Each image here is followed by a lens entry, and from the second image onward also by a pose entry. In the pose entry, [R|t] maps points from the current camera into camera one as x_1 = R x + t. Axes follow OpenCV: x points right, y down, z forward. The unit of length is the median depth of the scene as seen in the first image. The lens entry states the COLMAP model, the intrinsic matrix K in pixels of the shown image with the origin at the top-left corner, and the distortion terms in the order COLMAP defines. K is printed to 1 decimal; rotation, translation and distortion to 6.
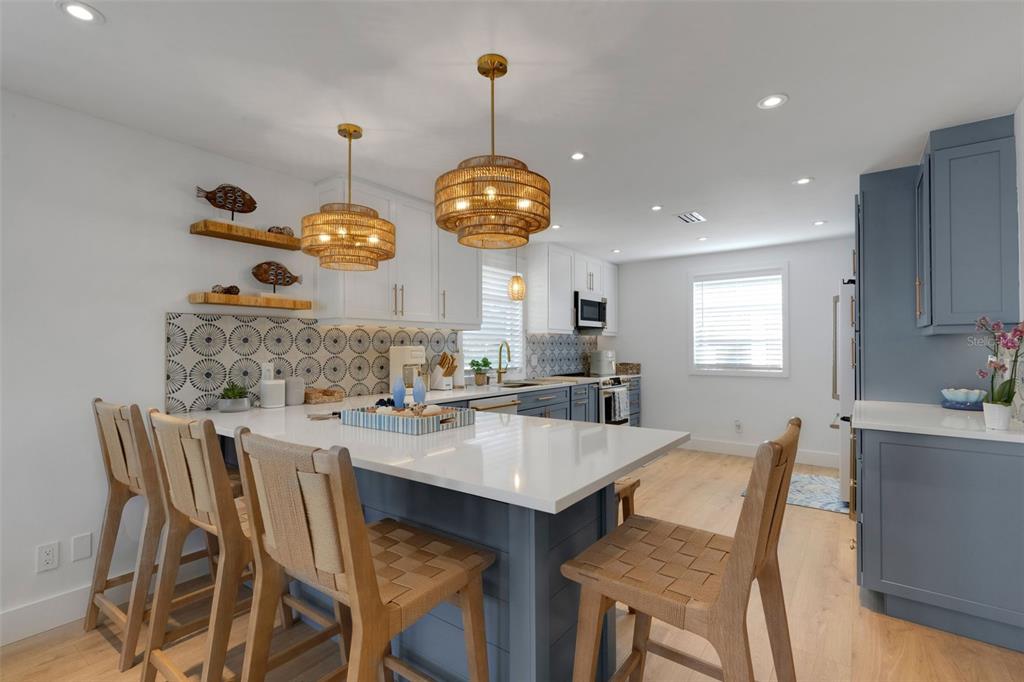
lens RADIAL K [[462.0, 0, 514.4], [0, 462.0, 342.9], [0, 0, 1]] dist [-0.001734, 0.000003]
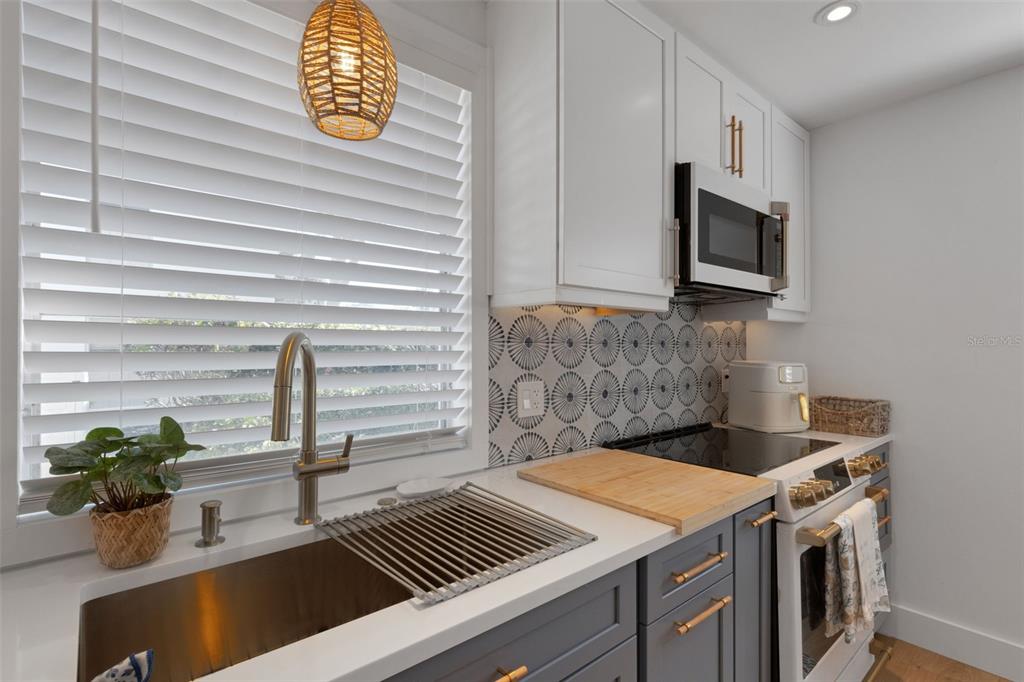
lens RADIAL K [[481.3, 0, 493.3], [0, 481.3, 341.7], [0, 0, 1]] dist [0.003028, 0.000232]
pose [[0.964272, 0.000383, -0.264915, 0.106227], [0.000101, 0.999998, 0.001815, -0.000291], [0.264915, -0.001777, 0.964270, 0.721403]]
